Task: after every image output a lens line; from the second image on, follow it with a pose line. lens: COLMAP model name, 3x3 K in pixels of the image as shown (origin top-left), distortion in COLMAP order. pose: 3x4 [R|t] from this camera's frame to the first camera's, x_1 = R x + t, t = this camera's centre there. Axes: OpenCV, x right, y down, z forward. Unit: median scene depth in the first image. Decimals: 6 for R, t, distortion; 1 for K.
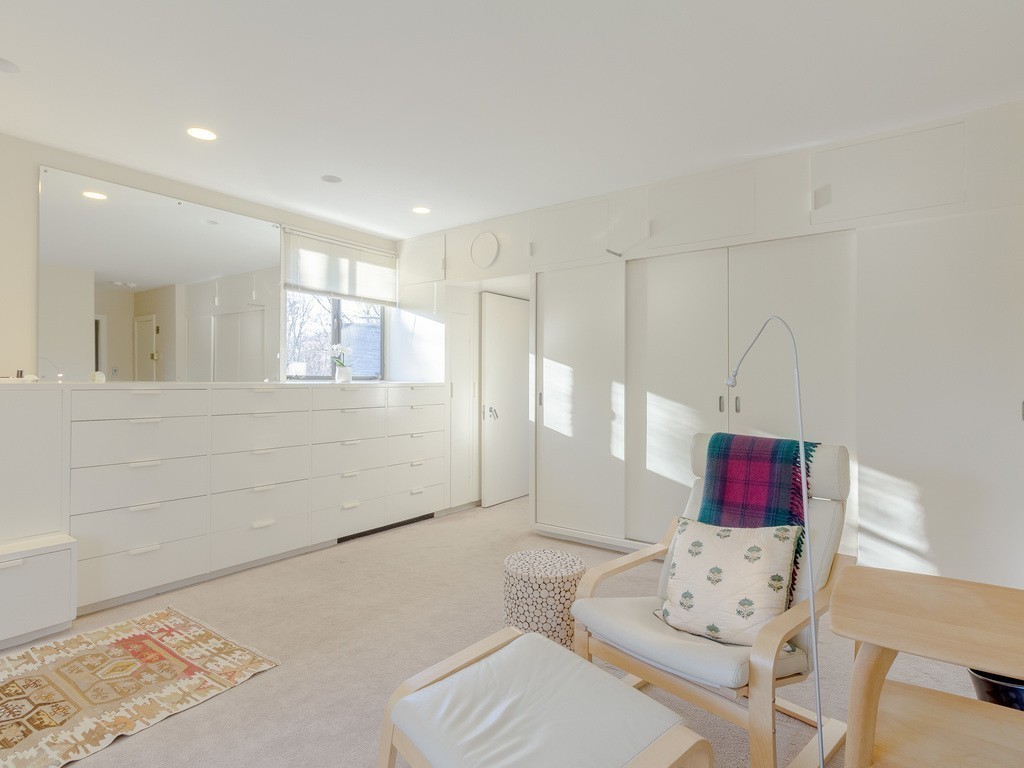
lens RADIAL K [[553.3, 0, 512.0], [0, 553.3, 384.0], [0, 0, 1]] dist [0.002093, 0.000216]
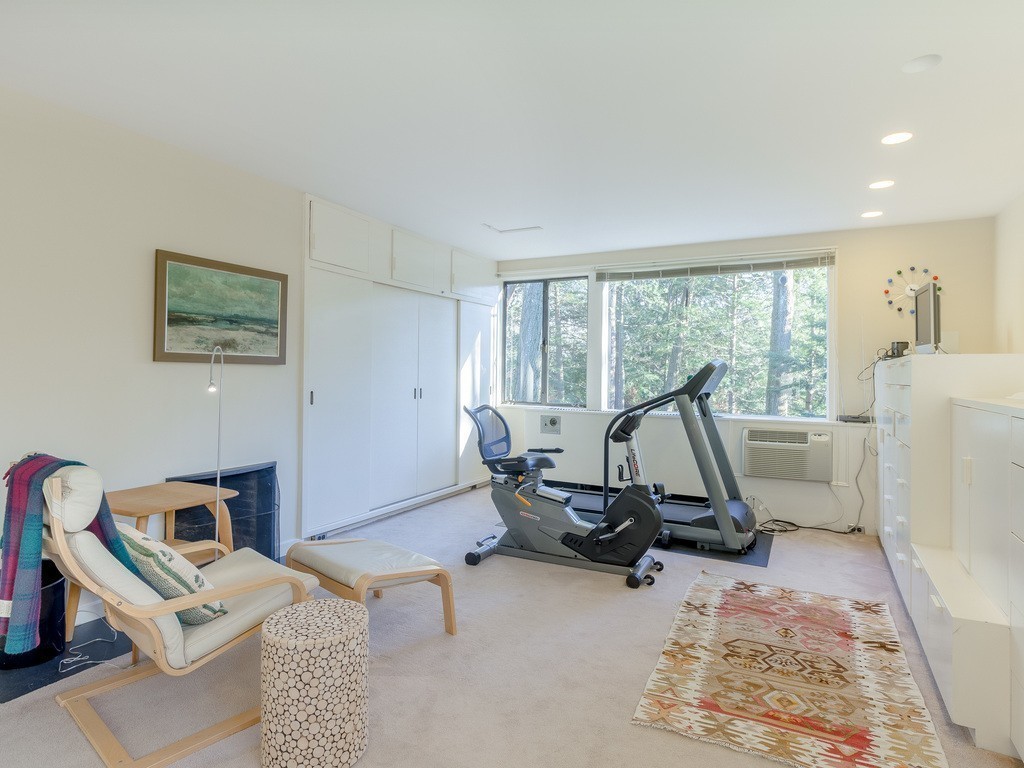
lens RADIAL K [[553.3, 0, 512.0], [0, 553.3, 384.0], [0, 0, 1]] dist [0.002093, 0.000216]
pose [[-0.987532, -0.010671, -0.157055, -0.091695], [-0.014182, 0.999674, 0.021253, -0.042488], [0.156777, 0.023215, -0.987361, 1.825549]]
